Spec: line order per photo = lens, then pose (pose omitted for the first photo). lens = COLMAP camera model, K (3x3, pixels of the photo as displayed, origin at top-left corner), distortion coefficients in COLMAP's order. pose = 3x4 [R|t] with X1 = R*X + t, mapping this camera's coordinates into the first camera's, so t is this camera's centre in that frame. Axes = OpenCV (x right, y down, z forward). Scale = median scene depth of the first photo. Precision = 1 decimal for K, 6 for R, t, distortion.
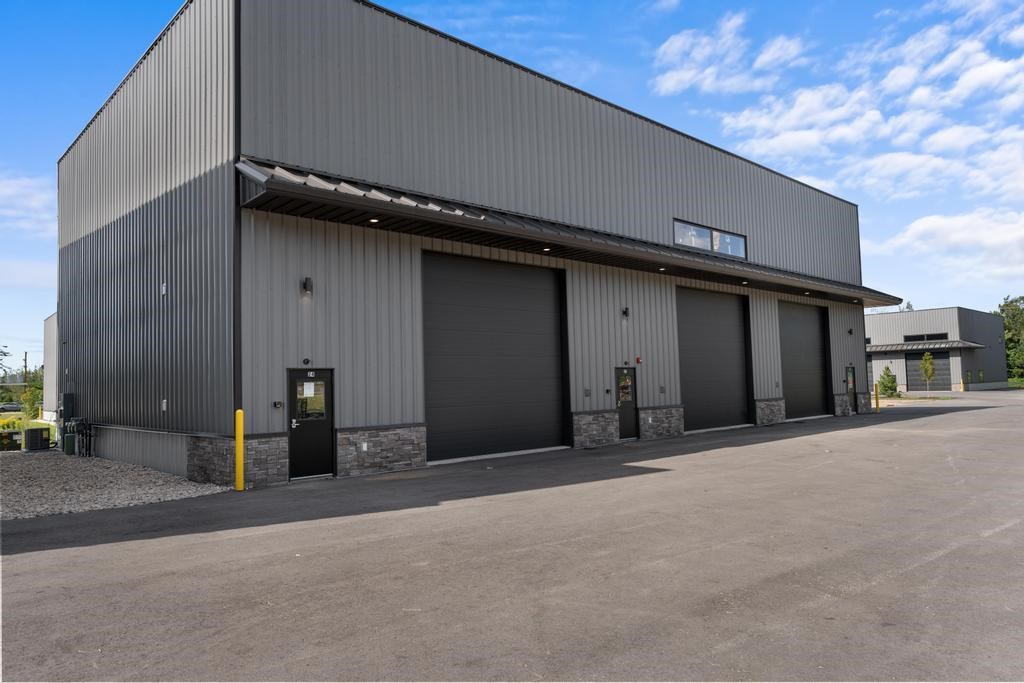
lens RADIAL K [[695.2, 0, 512.0], [0, 695.2, 341.5], [0, 0, 1]] dist [0.000822, 0.000090]
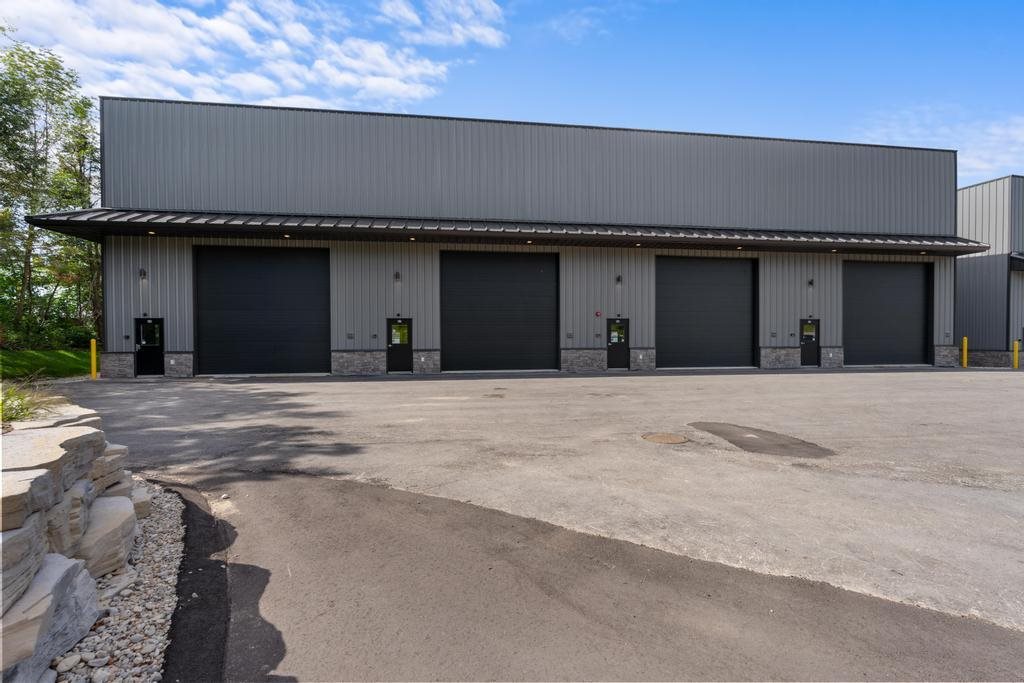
lens RADIAL K [[312.6, 0, 511.4], [0, 312.6, 333.5], [0, 0, 1]] dist [-0.001498, -0.000014]
pose [[0.790470, 0.034445, -0.611532, 0.075748], [0.018279, 0.996646, 0.079765, 0.002489], [0.612228, -0.074230, 0.787189, 0.071589]]
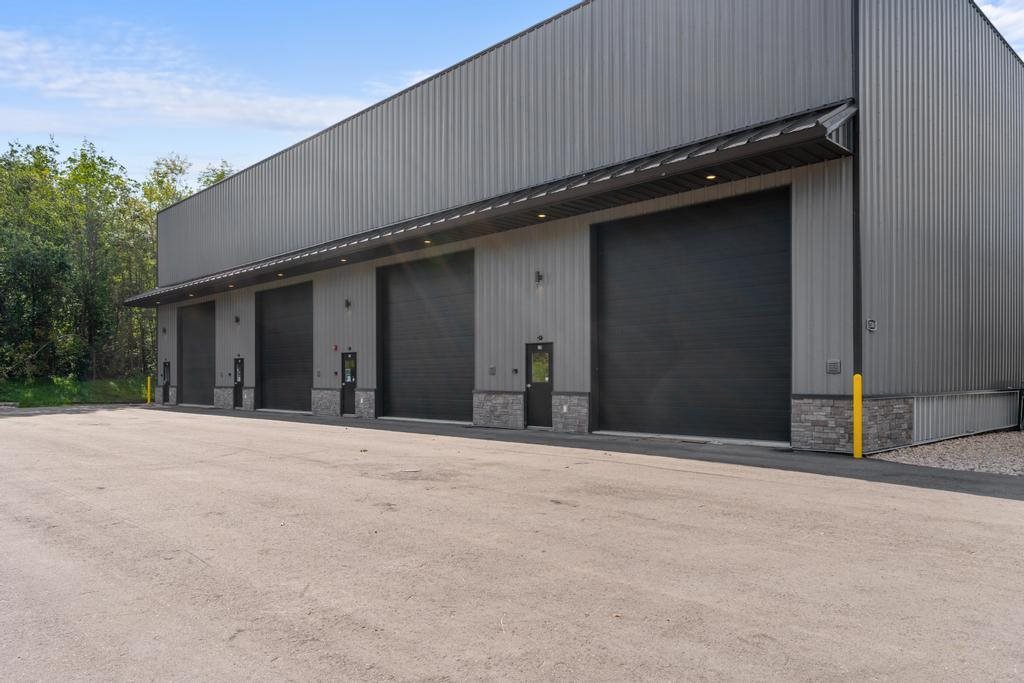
lens RADIAL K [[682.8, 0, 512.0], [0, 682.8, 341.5], [0, 0, 1]] dist [-0.055470, -0.000393]
pose [[0.039276, -0.002803, -0.999224, 1.129937], [0.089794, 0.995960, 0.000736, 0.037190], [0.995186, -0.089754, 0.039369, 1.068671]]
